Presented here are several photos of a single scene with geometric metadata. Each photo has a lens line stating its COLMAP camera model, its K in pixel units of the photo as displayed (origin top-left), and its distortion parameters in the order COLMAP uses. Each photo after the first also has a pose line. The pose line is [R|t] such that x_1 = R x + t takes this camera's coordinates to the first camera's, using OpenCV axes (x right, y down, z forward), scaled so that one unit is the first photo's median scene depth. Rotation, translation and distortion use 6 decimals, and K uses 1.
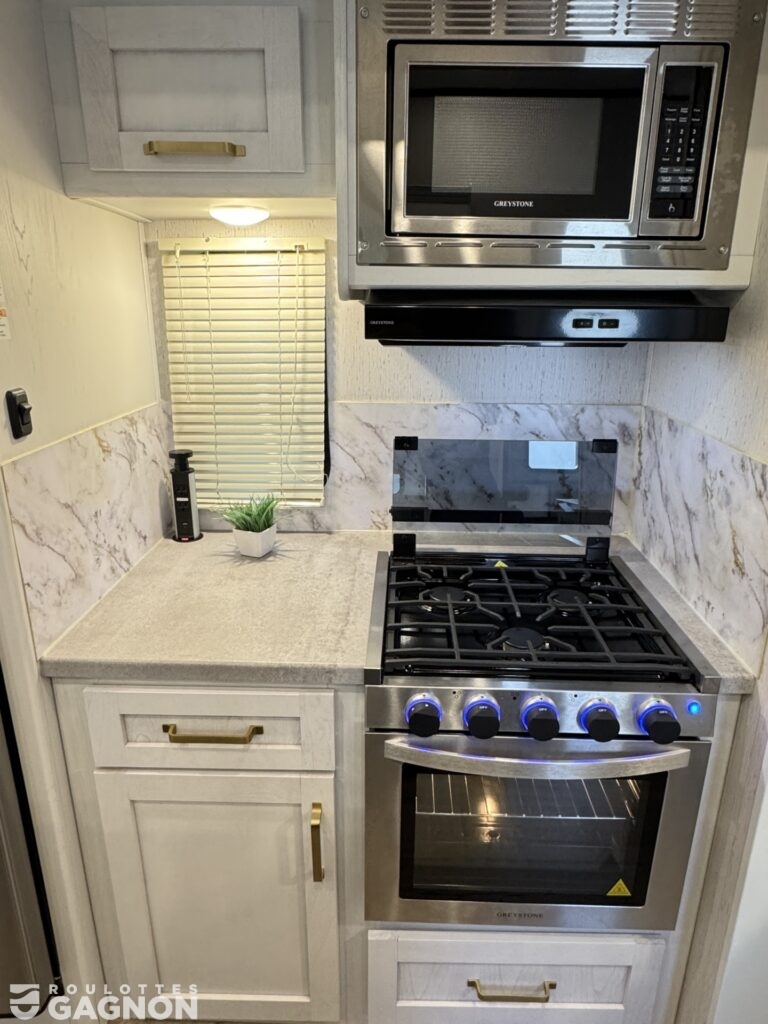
lens RADIAL K [[672.9, 0, 382.1], [0, 672.9, 513.9], [0, 0, 1]] dist [-0.002355, -0.000903]
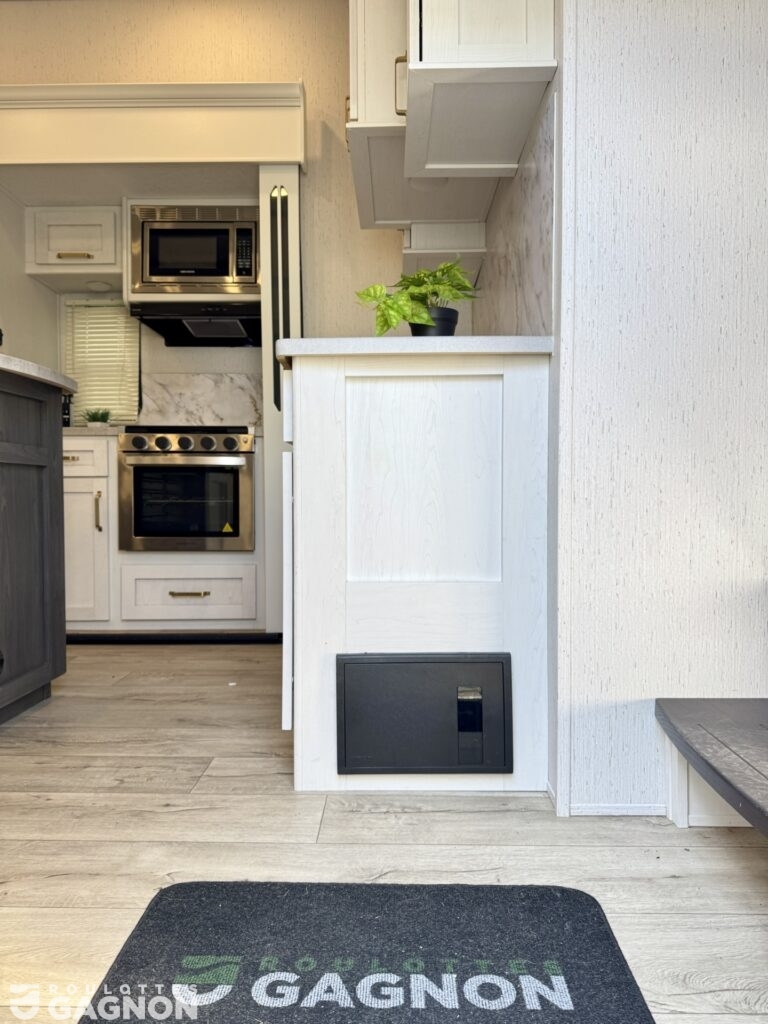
lens RADIAL K [[751.5, 0, 389.4], [0, 751.5, 504.9], [0, 0, 1]] dist [0.004022, -0.001216]
pose [[0.999519, -0.011059, 0.028967, 0.643324], [0.018974, 0.957048, -0.289309, 0.952985], [-0.024523, 0.289720, 0.956797, -1.186699]]
